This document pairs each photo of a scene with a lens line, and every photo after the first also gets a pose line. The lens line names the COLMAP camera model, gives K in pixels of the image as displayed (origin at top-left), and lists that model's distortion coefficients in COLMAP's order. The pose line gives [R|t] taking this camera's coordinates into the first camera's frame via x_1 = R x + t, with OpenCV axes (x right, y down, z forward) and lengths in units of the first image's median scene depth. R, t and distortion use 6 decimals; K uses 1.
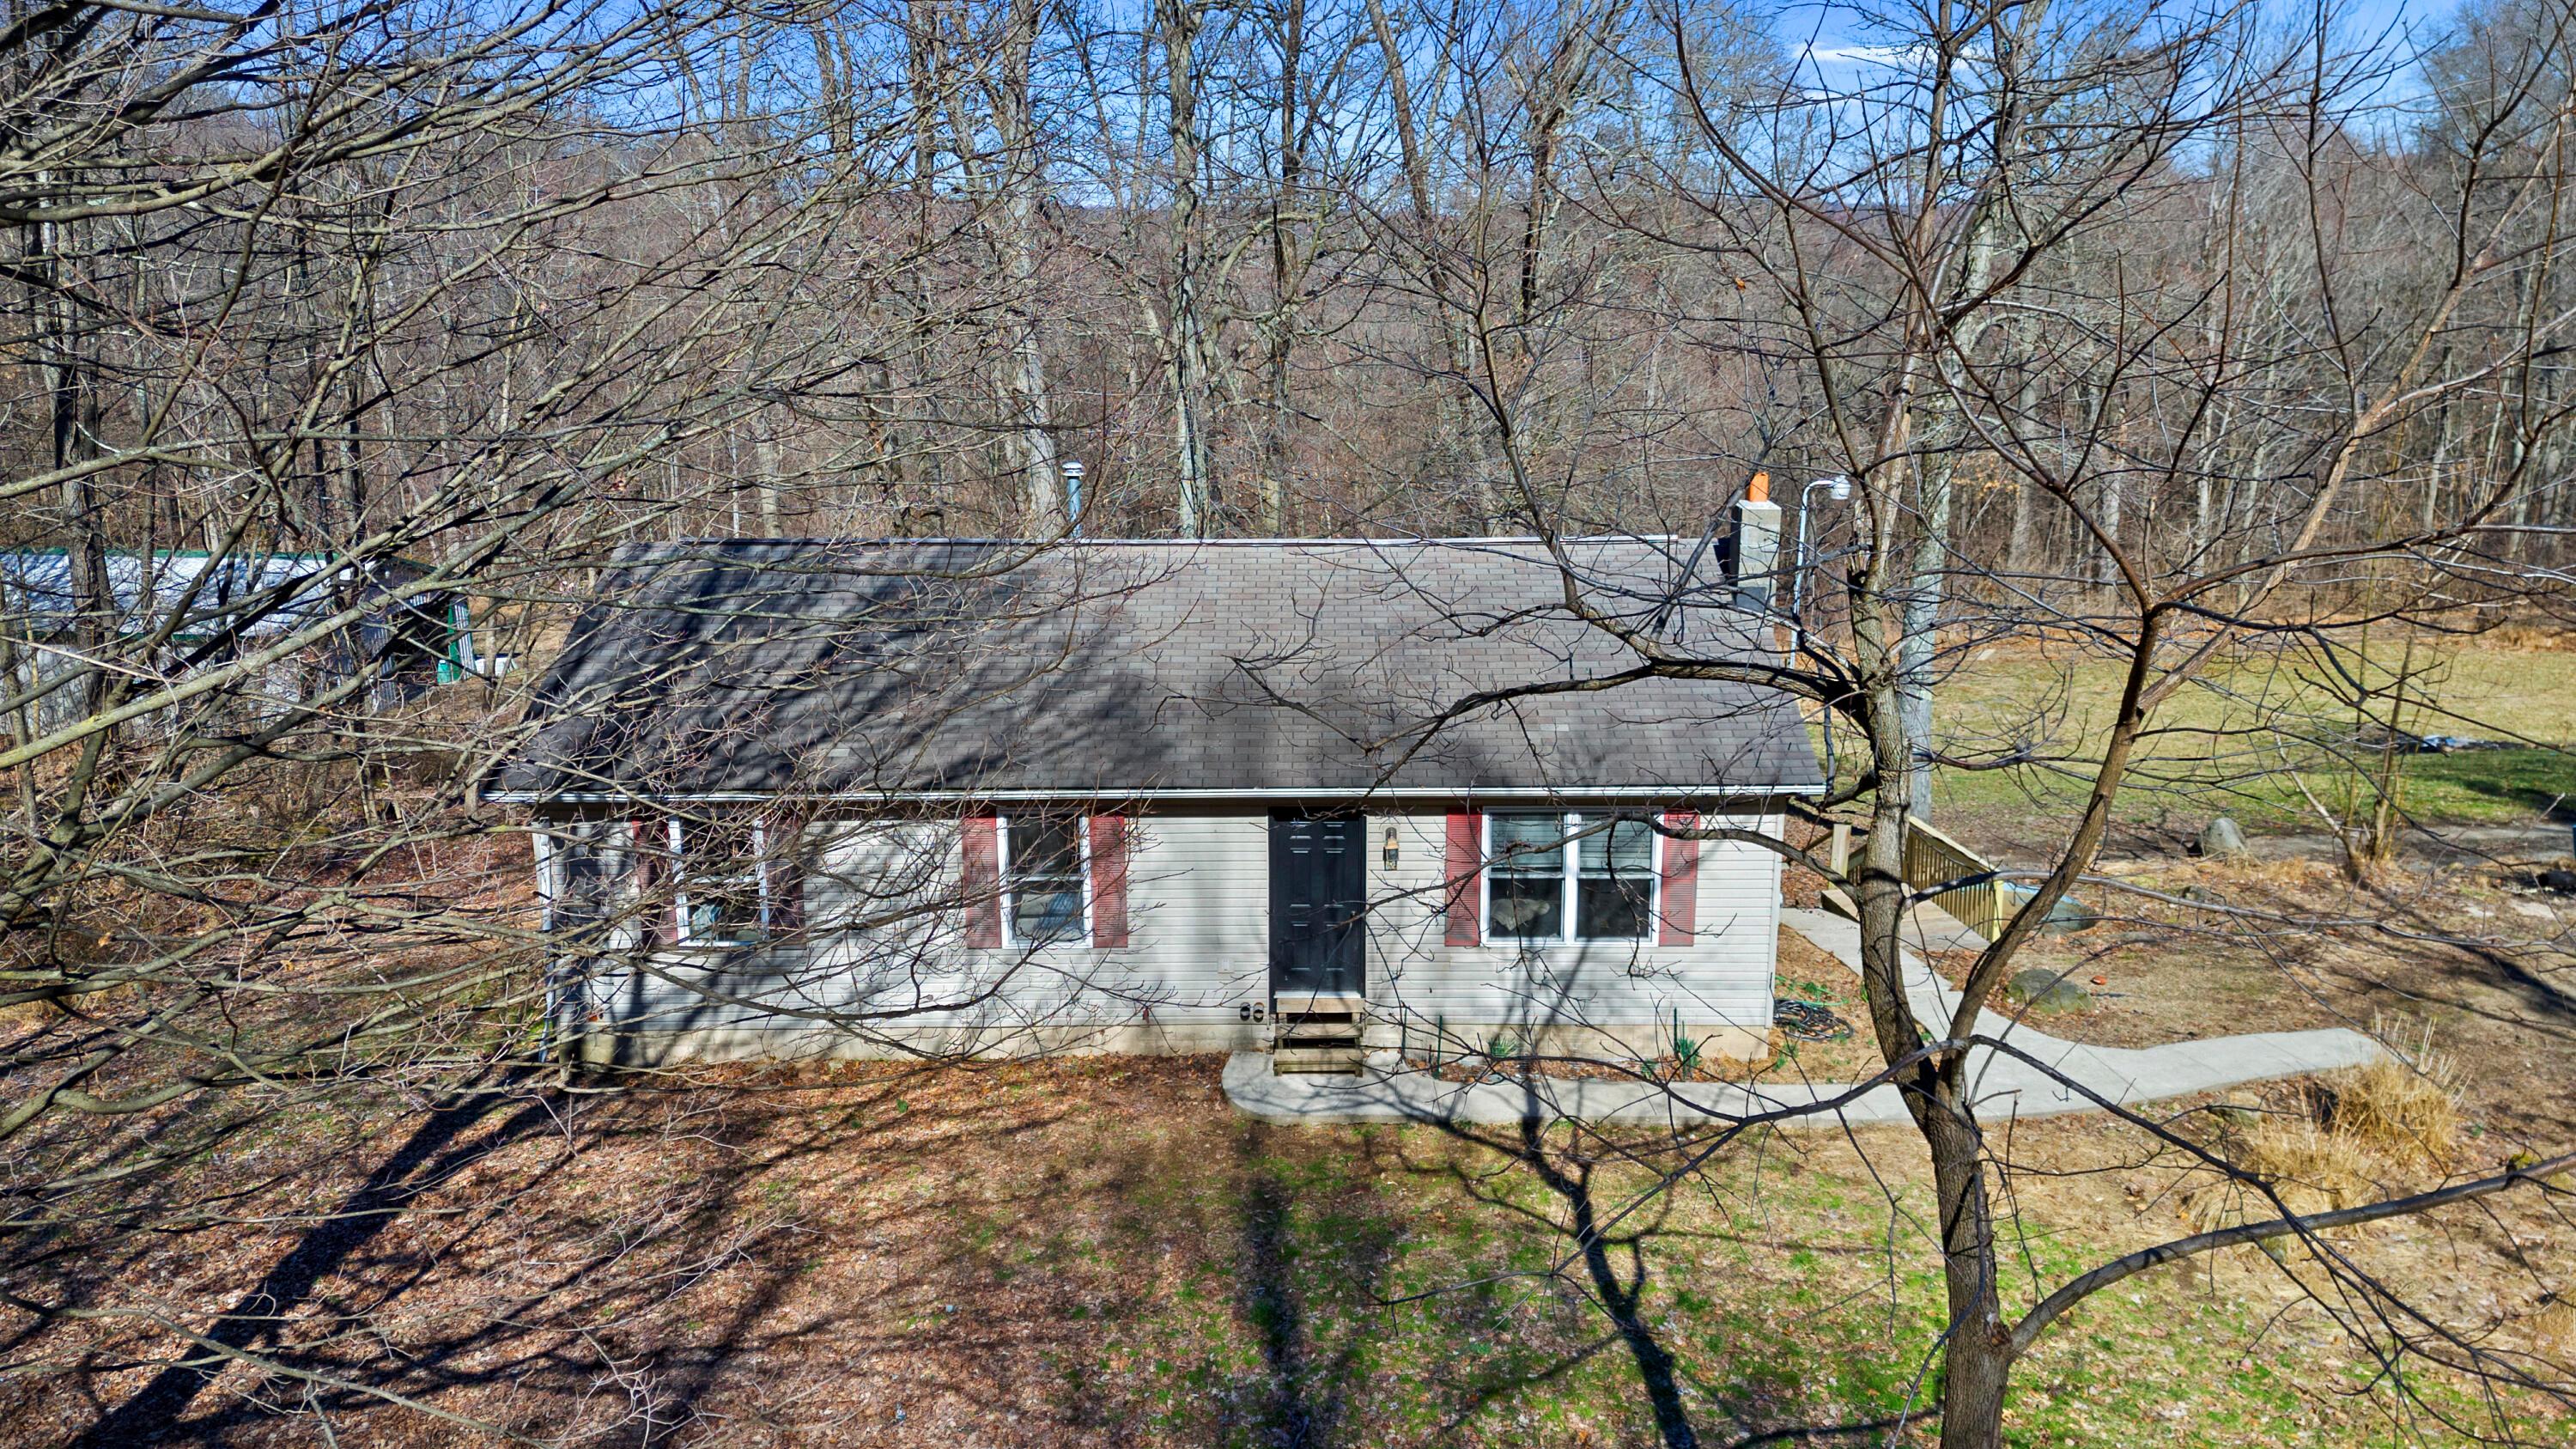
lens RADIAL K [[1860.3, 0, 1292.3], [0, 1860.3, 709.5], [0, 0, 1]] dist [0.052057, -0.039638]
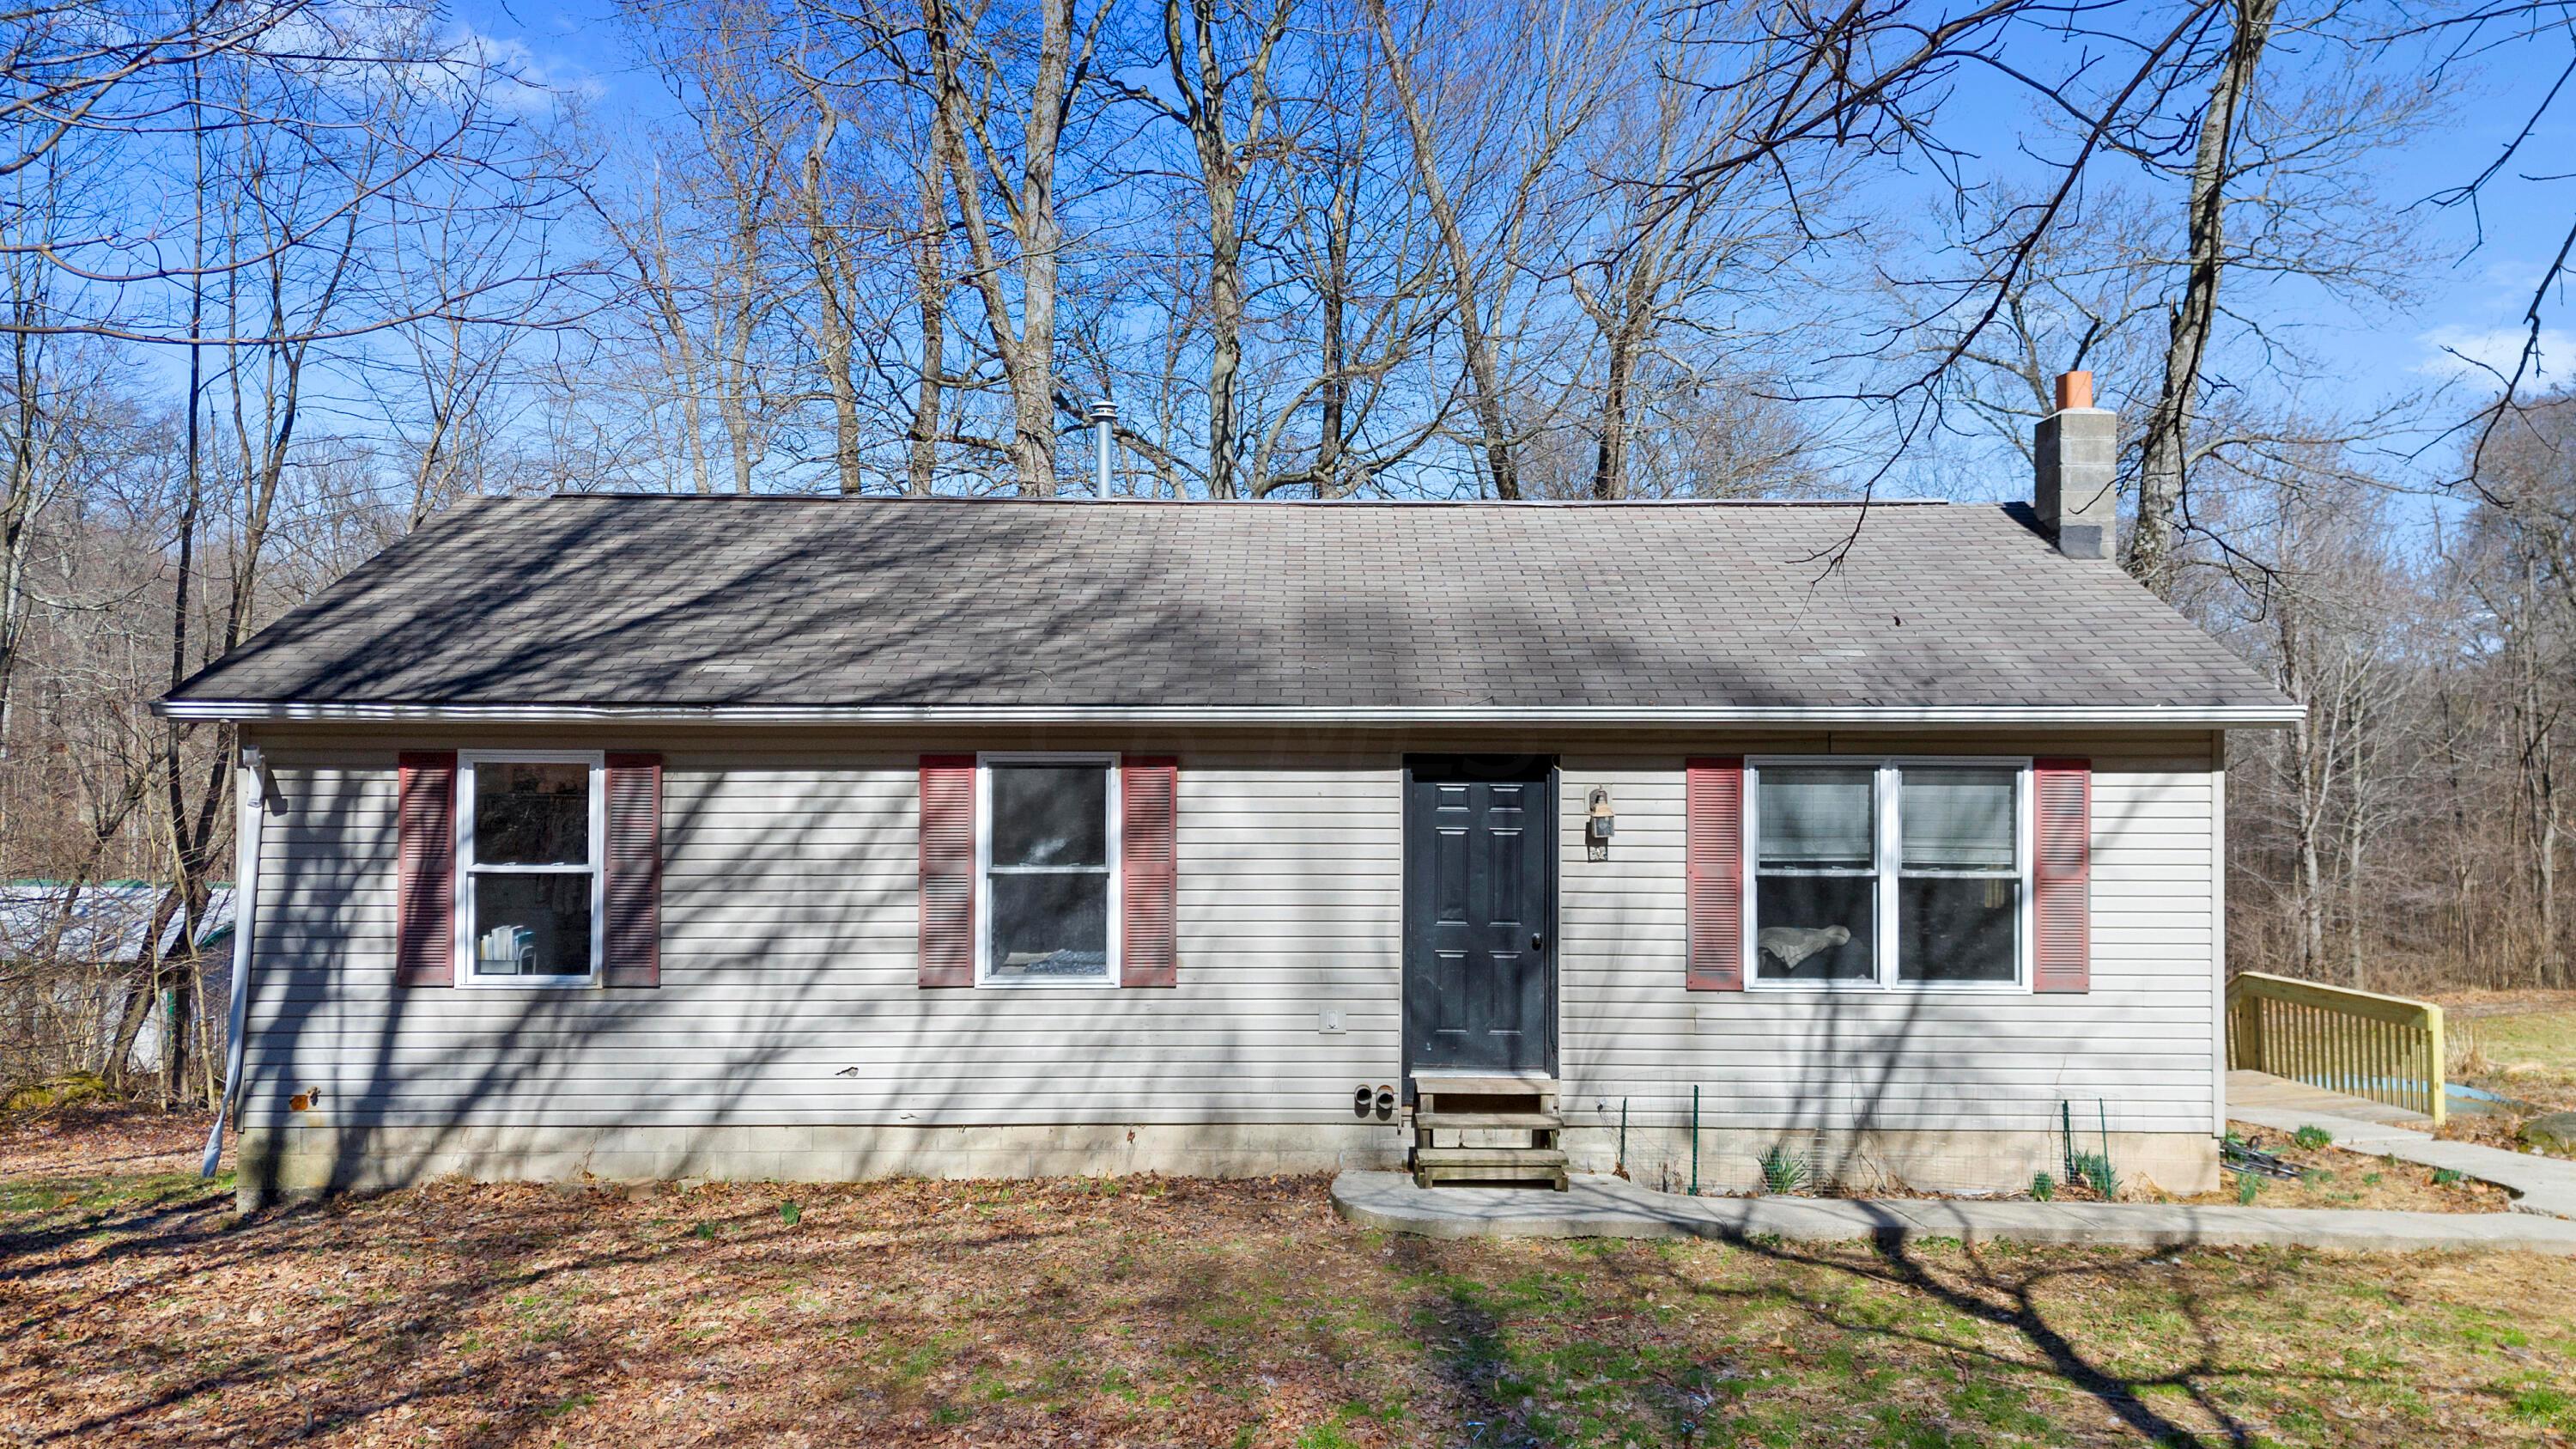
lens RADIAL K [[1860.3, 0, 1267.9], [0, 1860.3, 737.3], [0, 0, 1]] dist [0.052057, -0.039638]
pose [[0.999939, 0.008044, -0.007547, -0.054163], [-0.009723, 0.965941, -0.258579, 0.208682], [0.005210, 0.258637, 0.965961, 0.379655]]
